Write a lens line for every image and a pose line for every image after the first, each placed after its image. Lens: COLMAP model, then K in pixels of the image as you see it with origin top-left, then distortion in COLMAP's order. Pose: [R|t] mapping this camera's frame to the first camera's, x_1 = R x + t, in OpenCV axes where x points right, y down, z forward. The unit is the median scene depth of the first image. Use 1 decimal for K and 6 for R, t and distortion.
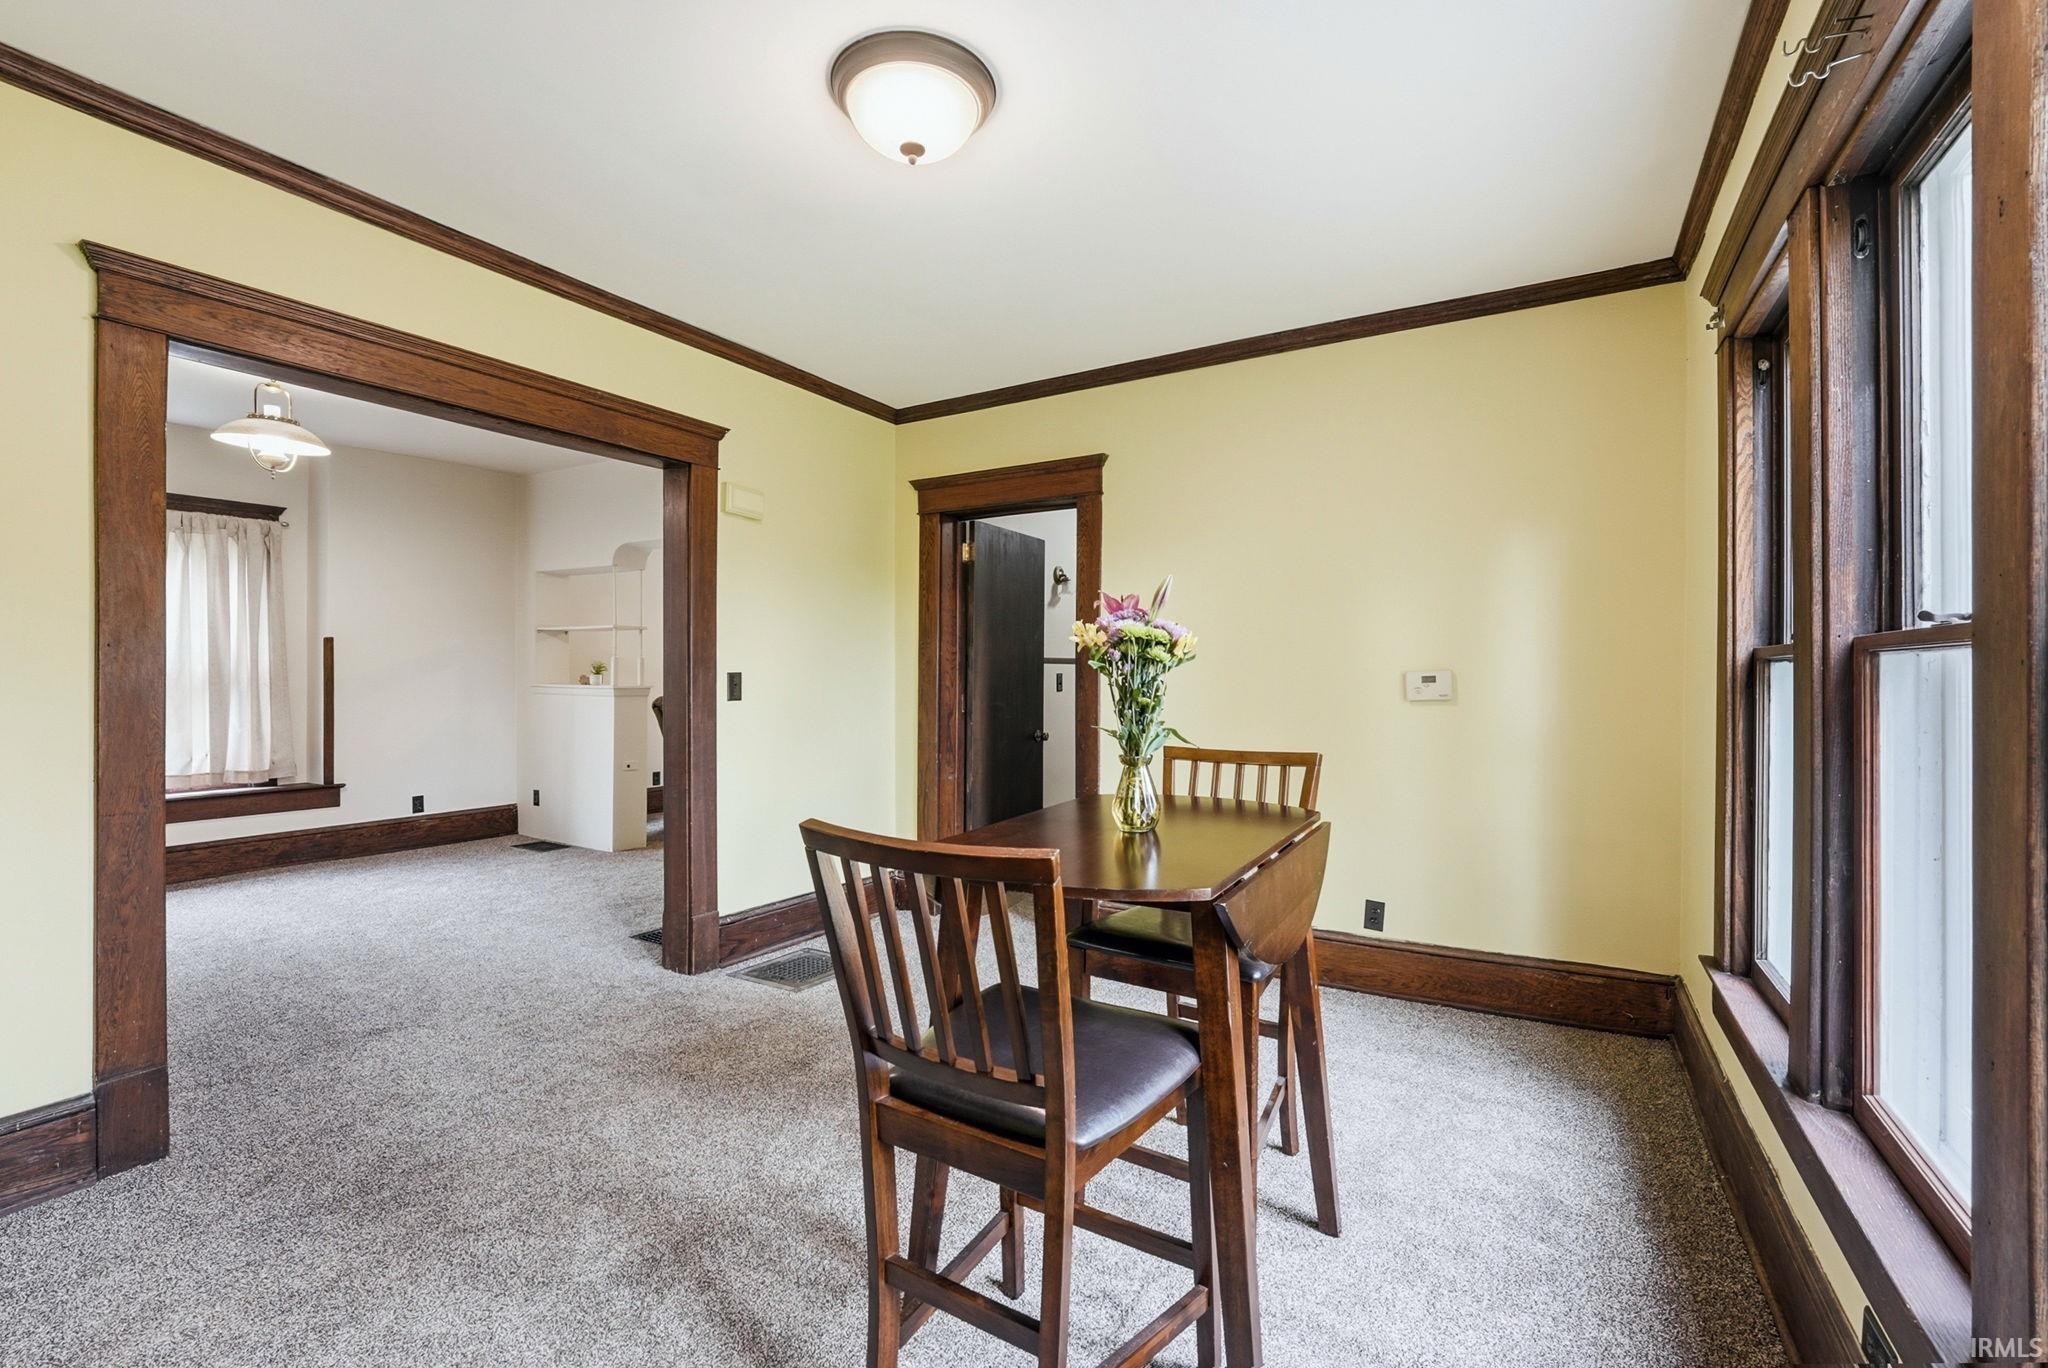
lens RADIAL K [[859.6, 0, 1027.7], [0, 859.6, 682.1], [0, 0, 1]] dist [-0.017955, 0.000566]
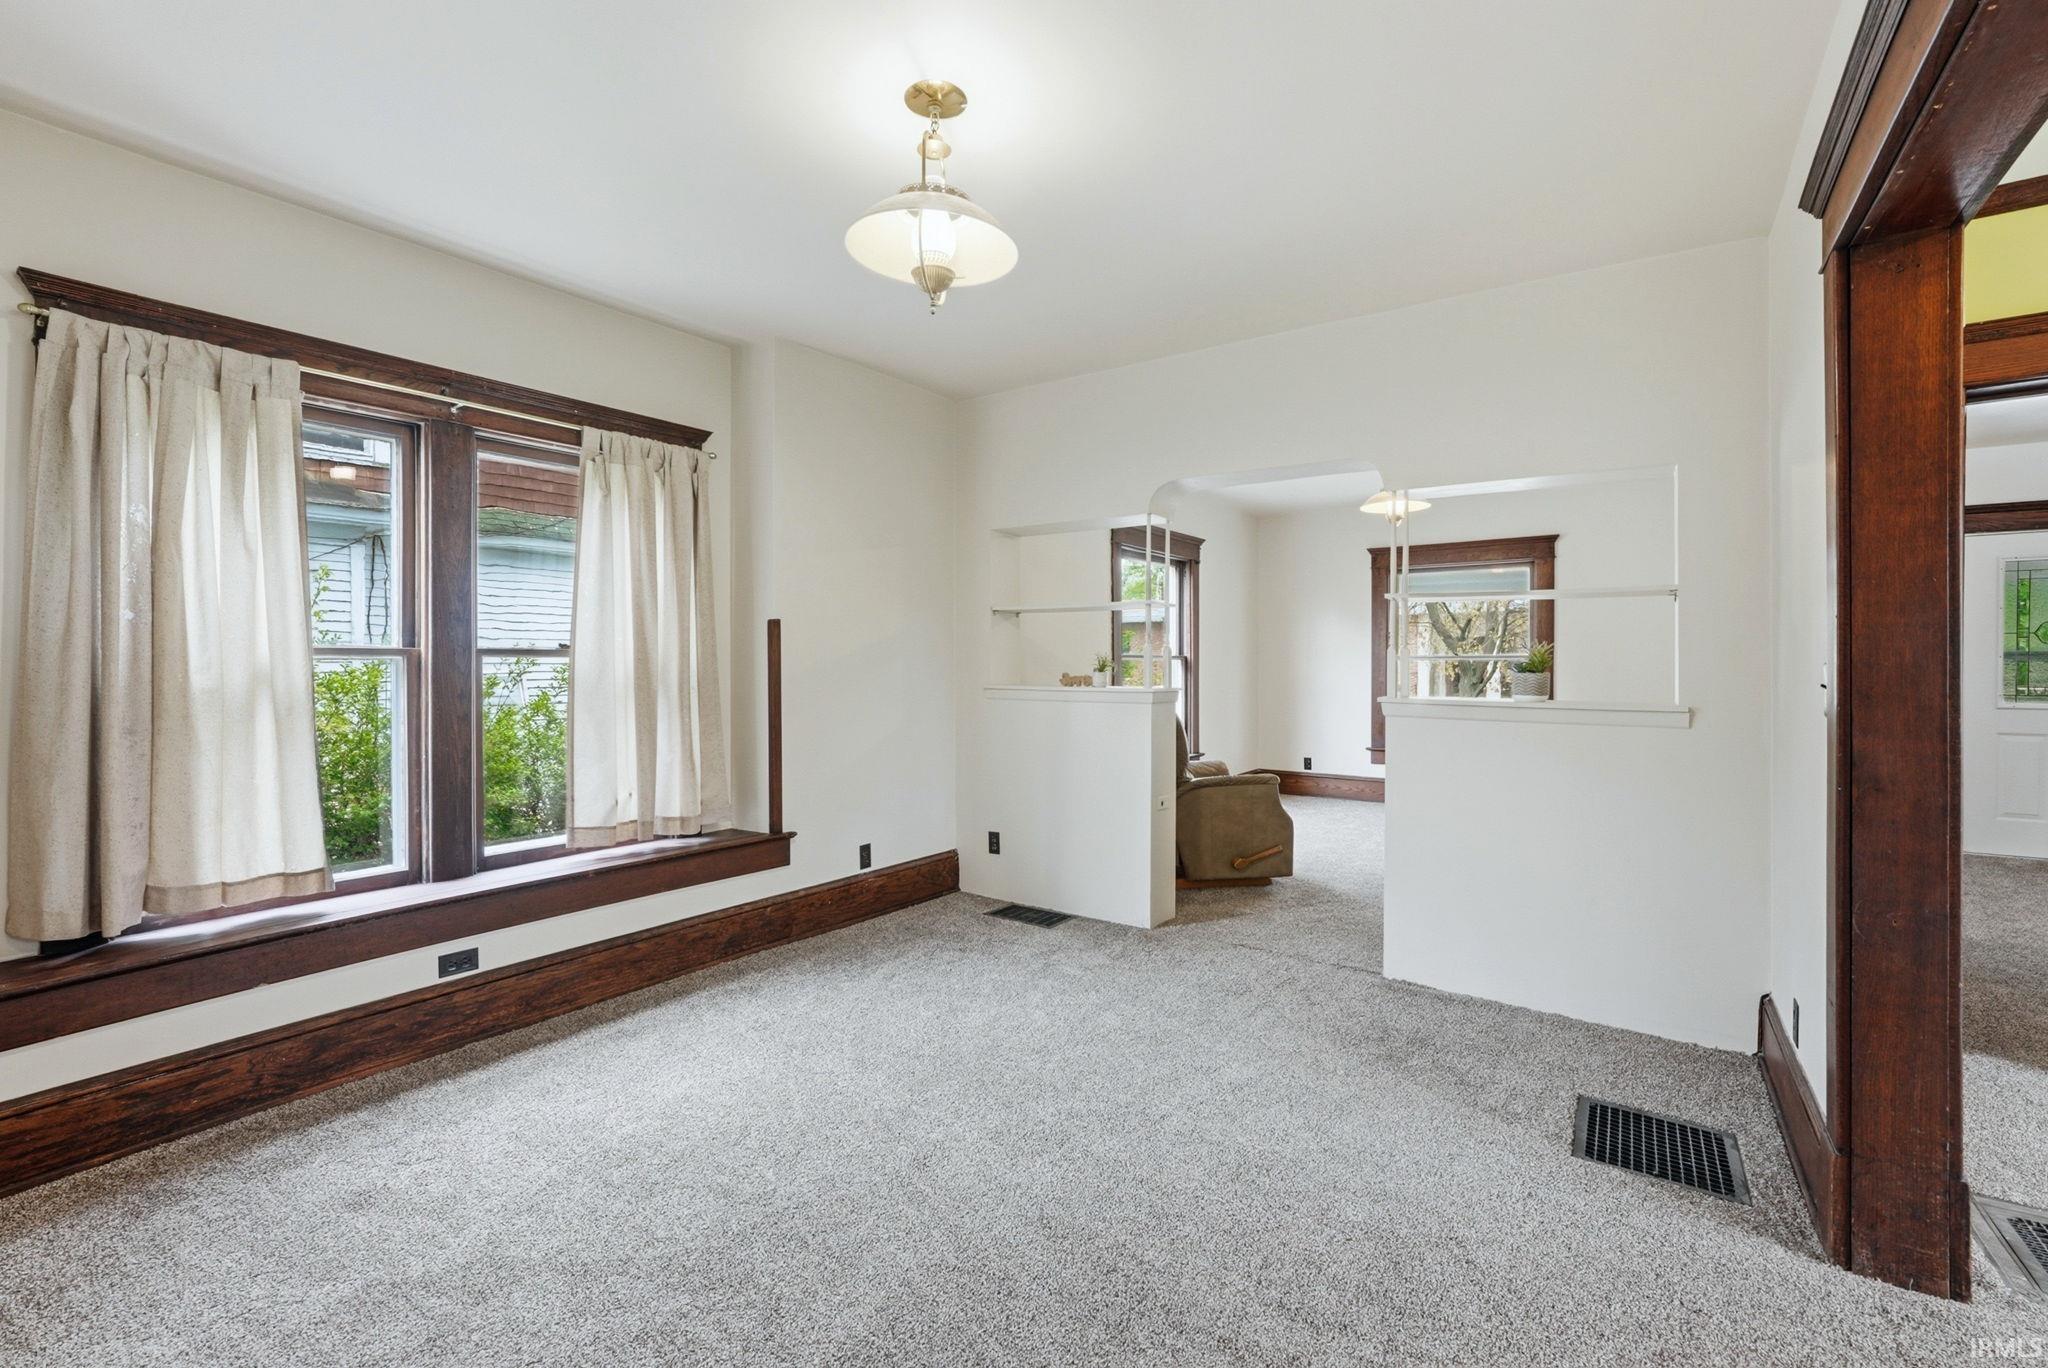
lens RADIAL K [[850.5, 0, 1032.9], [0, 850.5, 681.8], [0, 0, 1]] dist [-0.020157, -0.000082]
pose [[0.997828, -0.002235, -0.065832, -0.569720], [0.002775, 0.999963, 0.008124, -0.007362], [0.065811, -0.008289, 0.997798, 0.328900]]
